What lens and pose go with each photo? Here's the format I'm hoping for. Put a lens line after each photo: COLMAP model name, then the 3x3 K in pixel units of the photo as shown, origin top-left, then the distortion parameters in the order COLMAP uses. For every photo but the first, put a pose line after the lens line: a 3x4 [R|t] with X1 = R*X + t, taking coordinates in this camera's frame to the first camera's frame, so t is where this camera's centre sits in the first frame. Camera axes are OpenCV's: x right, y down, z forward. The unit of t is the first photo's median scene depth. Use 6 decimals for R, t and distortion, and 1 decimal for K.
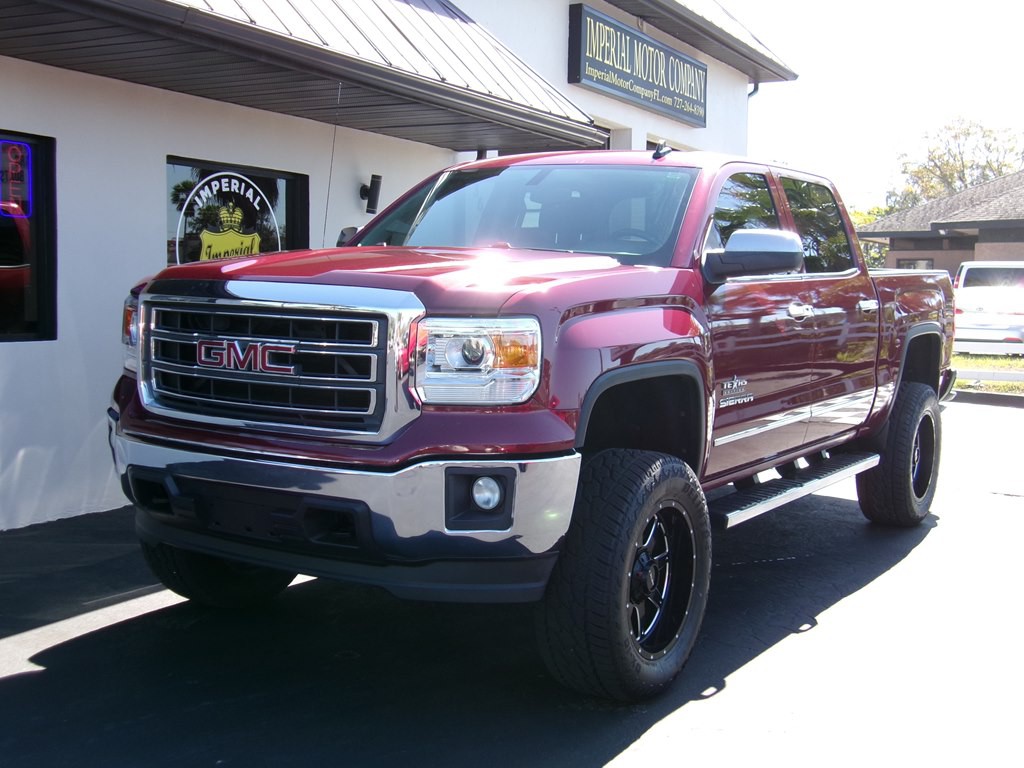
lens RADIAL K [[1255.5, 0, 512.5], [0, 1255.5, 384.8], [0, 0, 1]] dist [-0.003643, 0.000000]
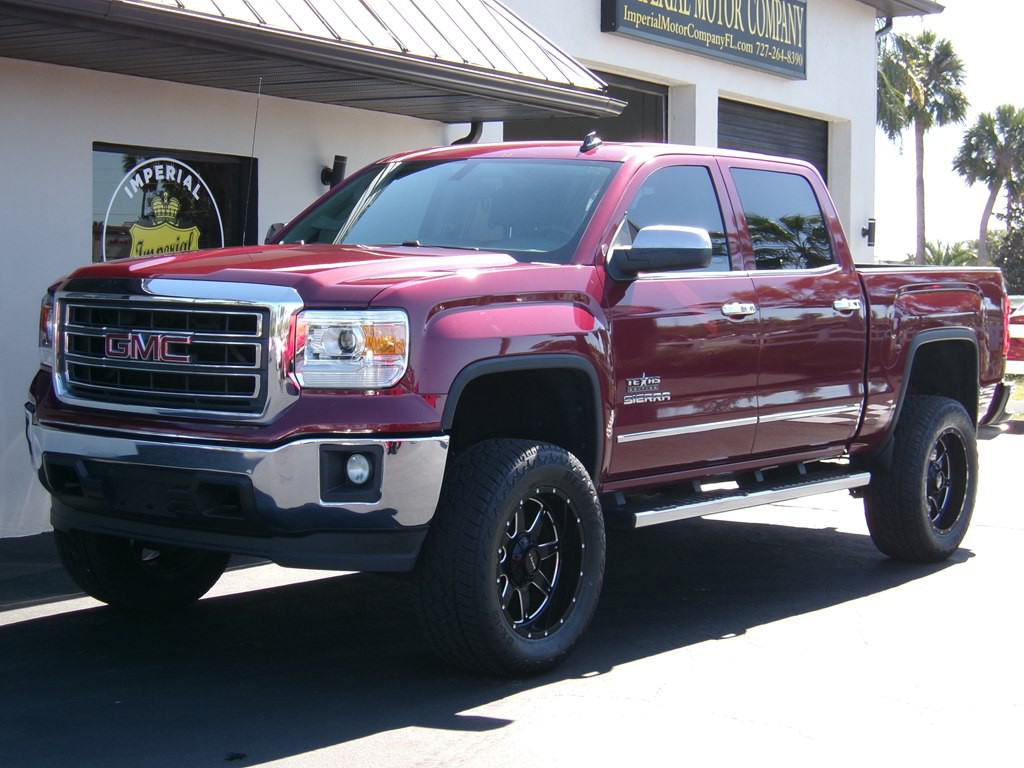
lens RADIAL K [[1958.6, 0, 517.3], [0, 1958.6, 392.4], [0, 0, 1]] dist [-0.096745, 0.000000]
pose [[0.997851, 0.000820, -0.065513, 0.109786], [-0.002669, 0.999600, -0.028142, 0.031741], [0.065464, 0.028257, 0.997455, -0.336124]]
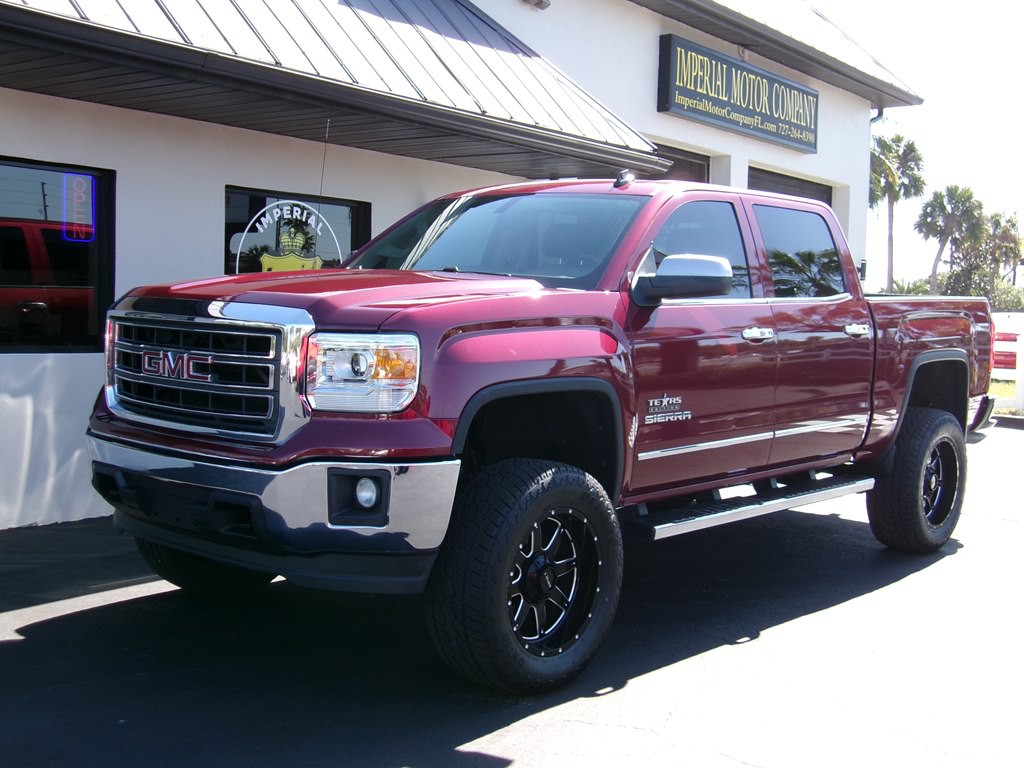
lens RADIAL K [[1255.5, 0, 512.8], [0, 1255.5, 382.8], [0, 0, 1]] dist [-0.003643, 0.000000]
pose [[0.988788, 0.018975, -0.148114, 0.126782], [-0.022104, 0.999565, -0.019514, 0.004122], [0.147679, 0.022569, 0.988778, -0.034454]]
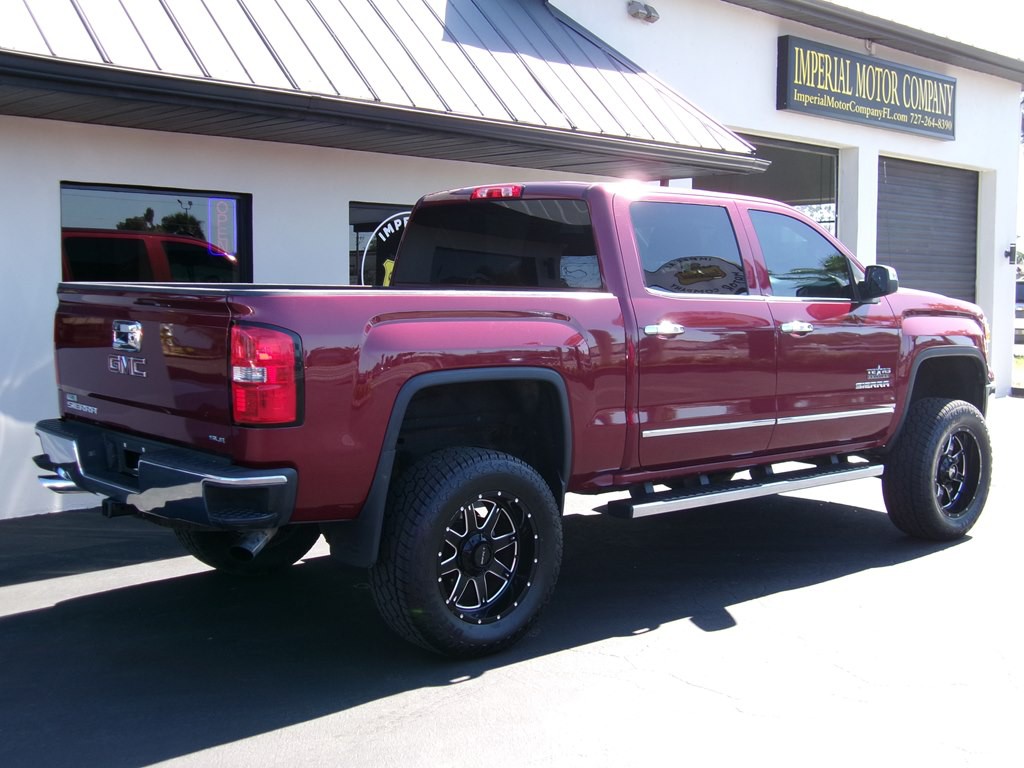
lens RADIAL K [[1257.3, 0, 515.5], [0, 1257.3, 390.2], [0, 0, 1]] dist [-0.001820, 0.000000]
pose [[0.951242, 0.014591, -0.308101, 0.252729], [-0.015252, 0.999884, 0.000262, 0.002109], [0.308069, 0.004450, 0.951354, -0.130866]]
